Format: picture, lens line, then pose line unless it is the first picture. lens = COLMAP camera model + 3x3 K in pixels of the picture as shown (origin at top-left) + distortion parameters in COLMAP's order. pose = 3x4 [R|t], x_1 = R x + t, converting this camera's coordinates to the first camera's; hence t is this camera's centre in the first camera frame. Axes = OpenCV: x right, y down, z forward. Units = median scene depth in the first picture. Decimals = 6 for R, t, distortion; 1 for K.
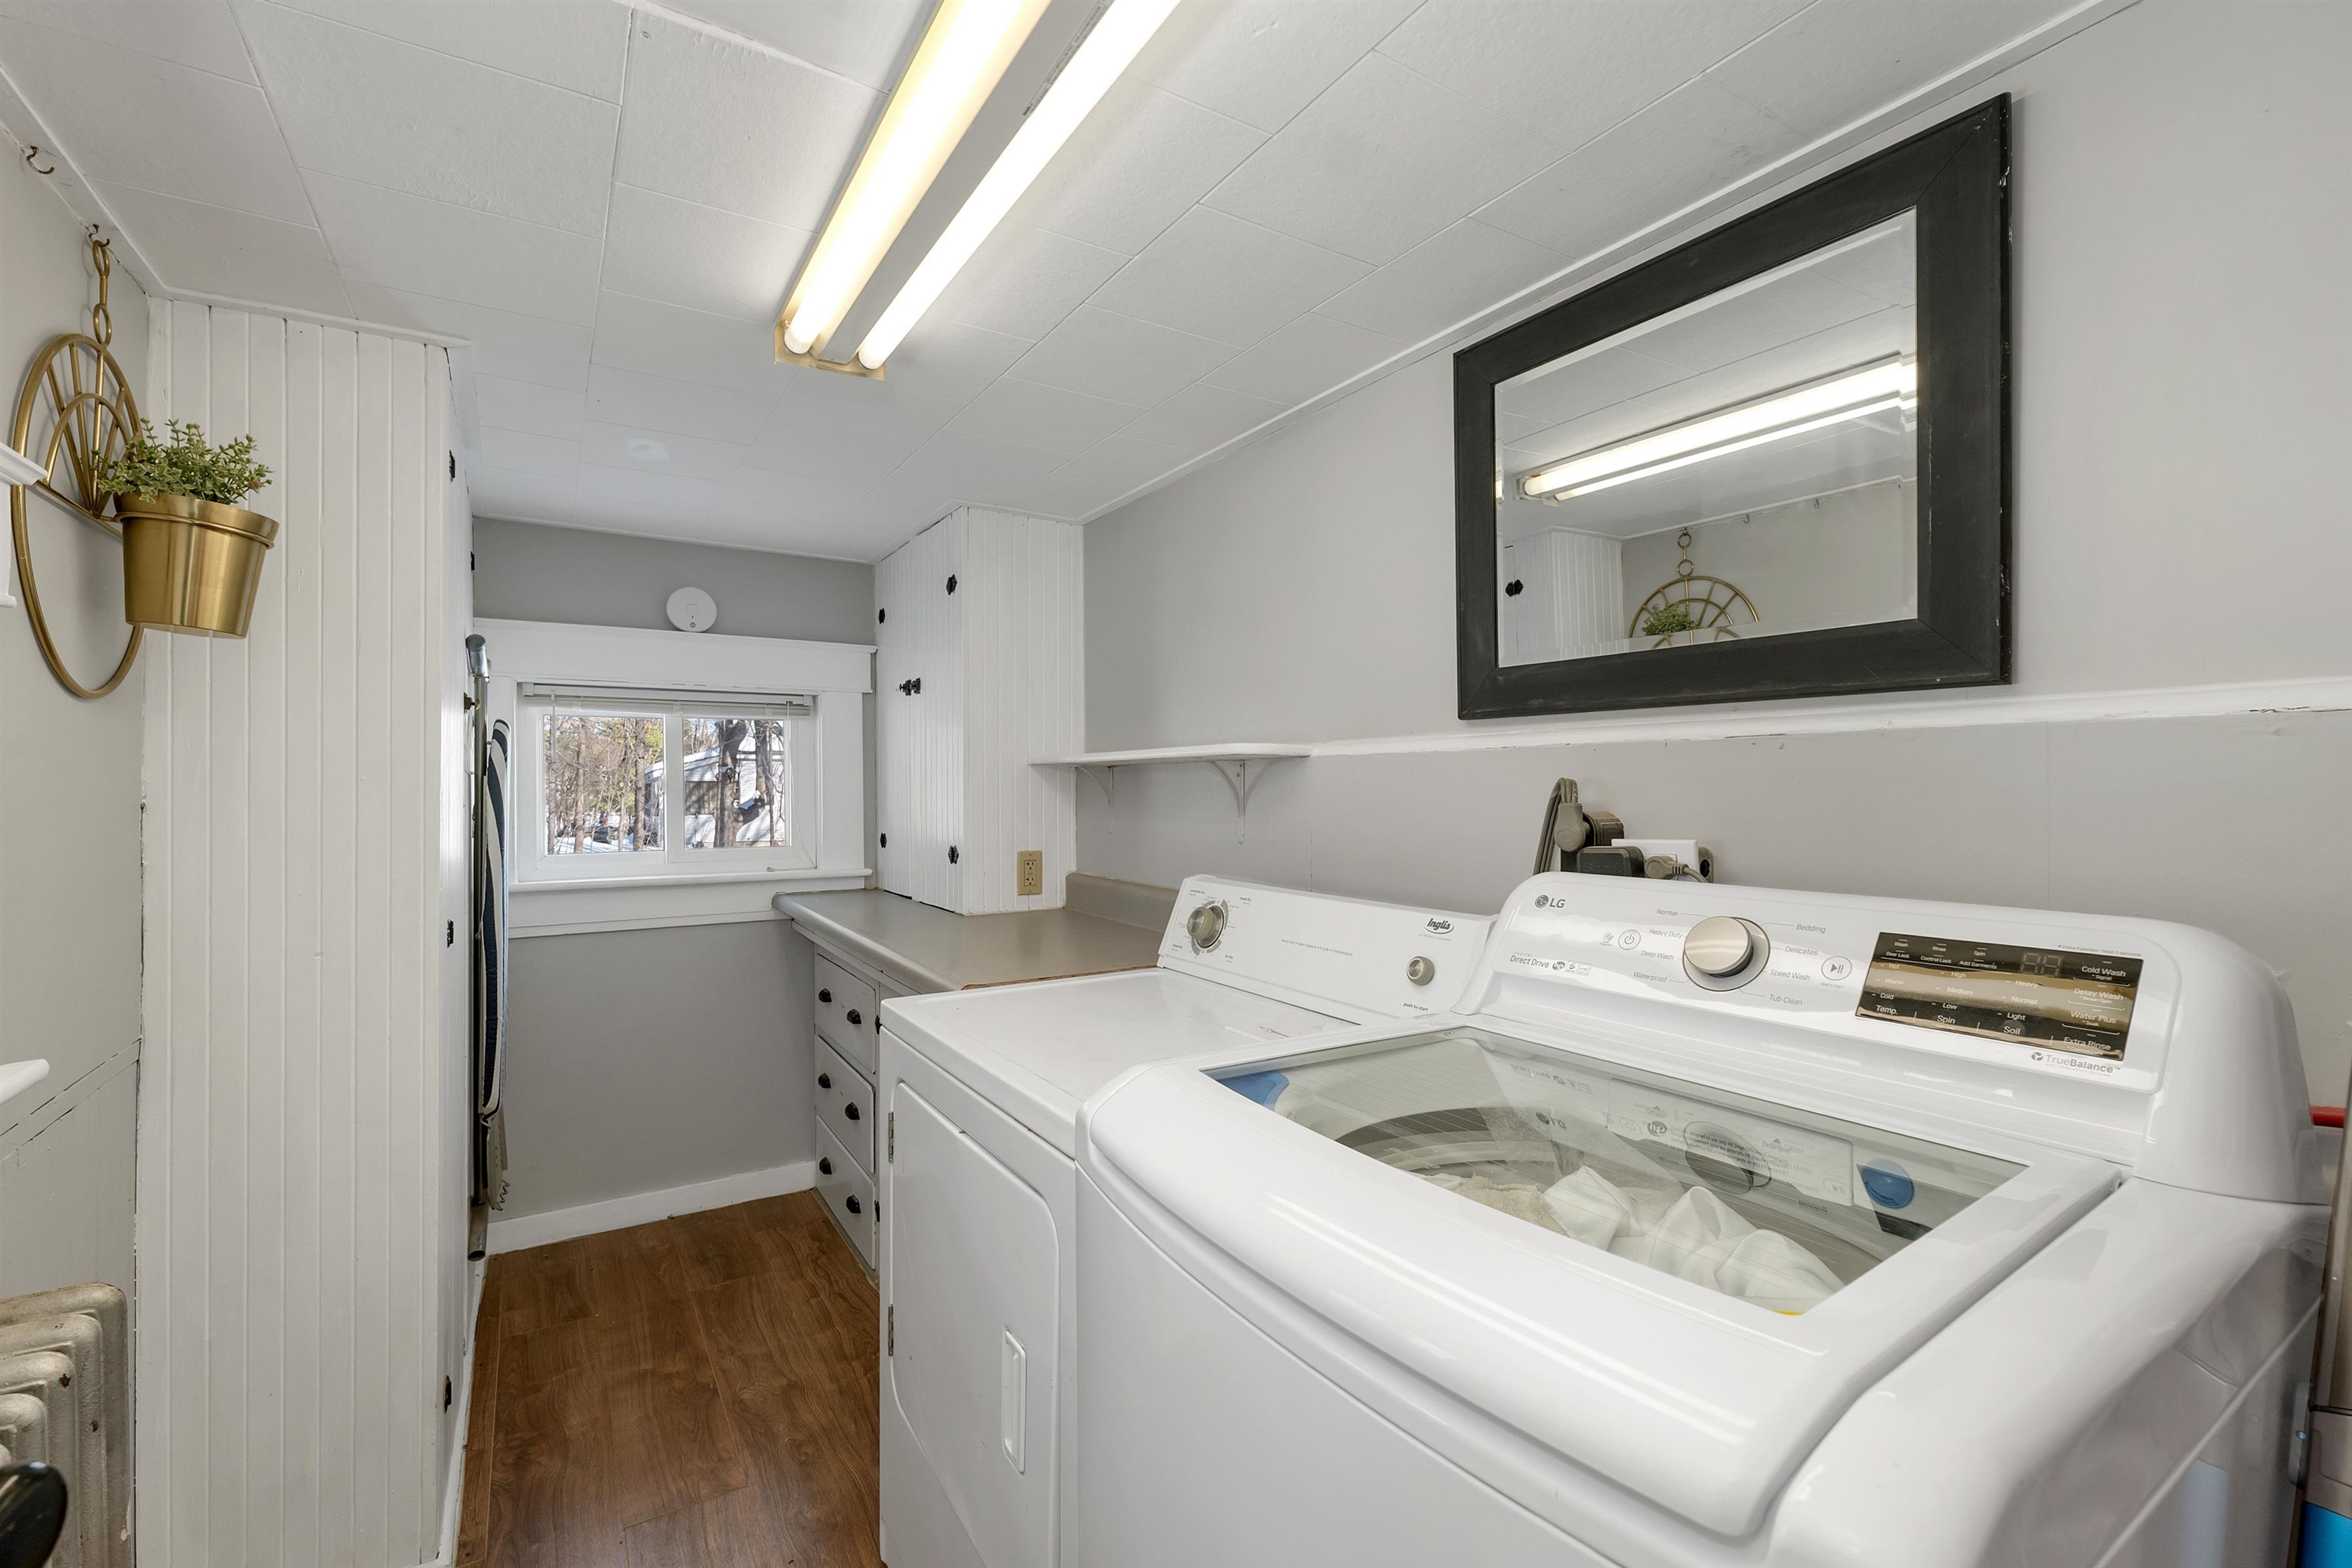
lens RADIAL K [[986.5, 0, 1172.2], [0, 986.5, 775.5], [0, 0, 1]] dist [-0.002538, 0.001545]
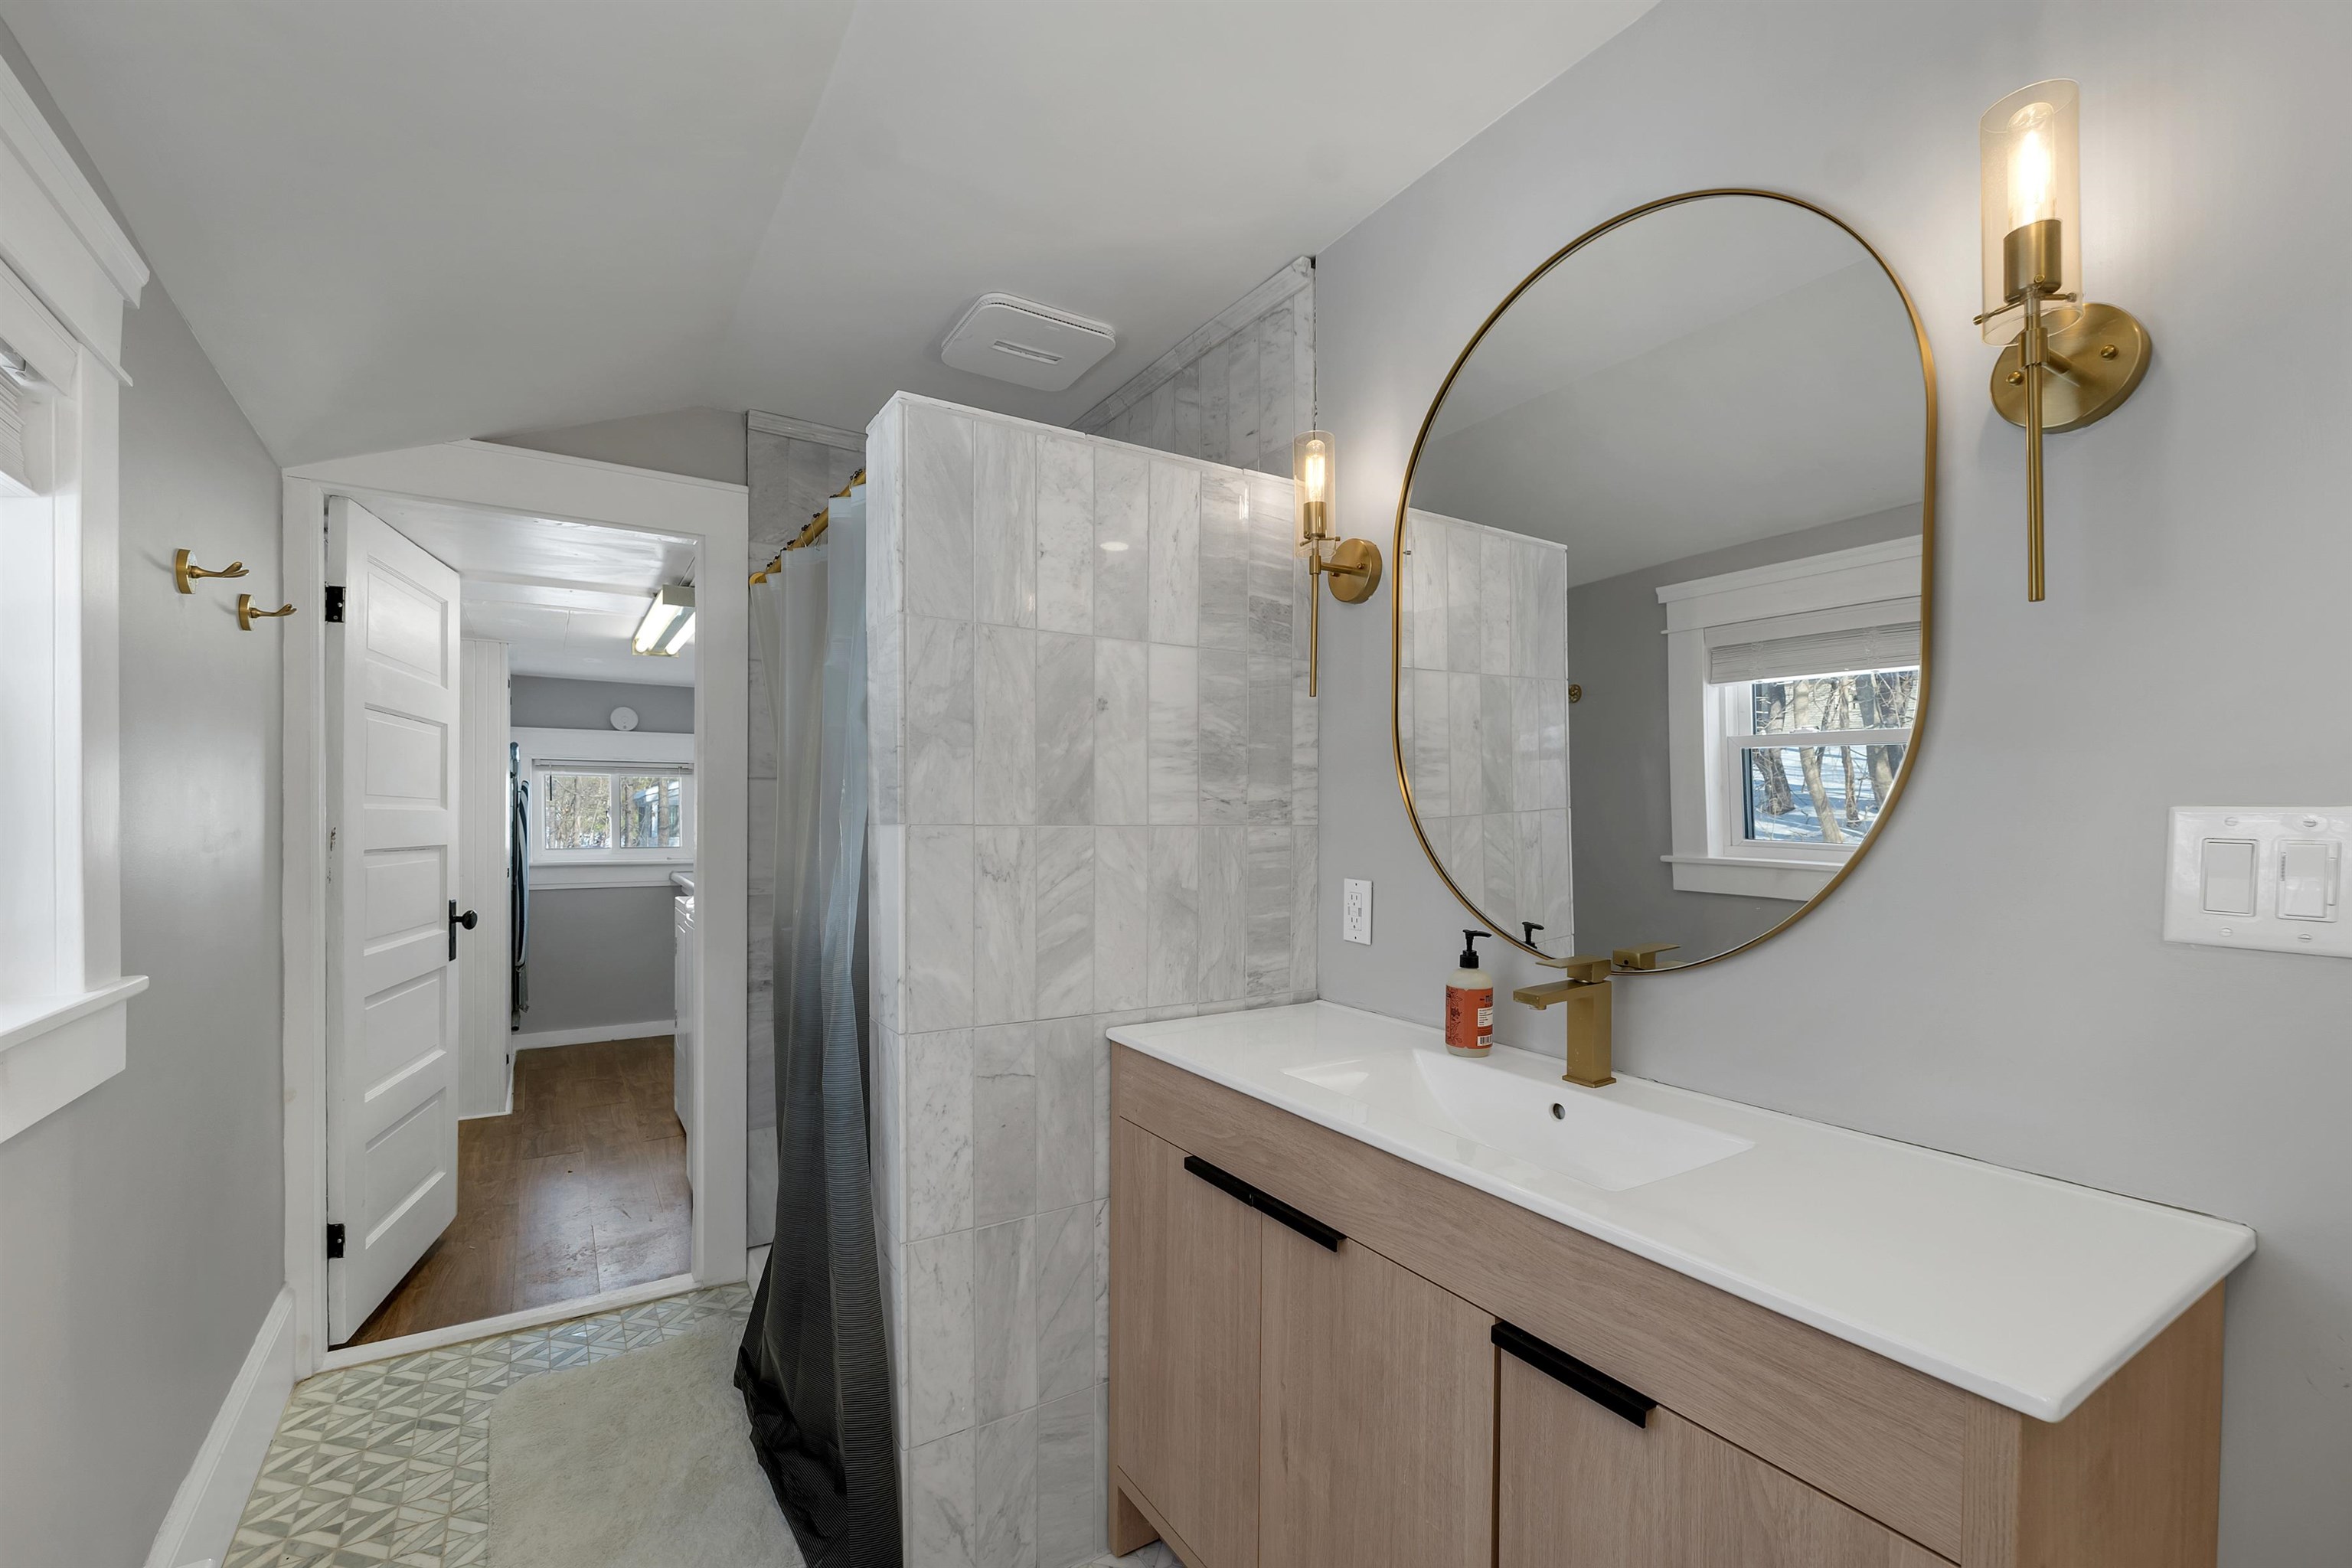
lens RADIAL K [[986.5, 0, 1172.6], [0, 986.5, 807.3], [0, 0, 1]] dist [-0.002538, 0.001545]
pose [[0.999988, 0.004862, -0.000770, 0.695095], [-0.004856, 0.999960, 0.007515, -0.022362], [0.000806, -0.007511, 0.999971, -1.091730]]
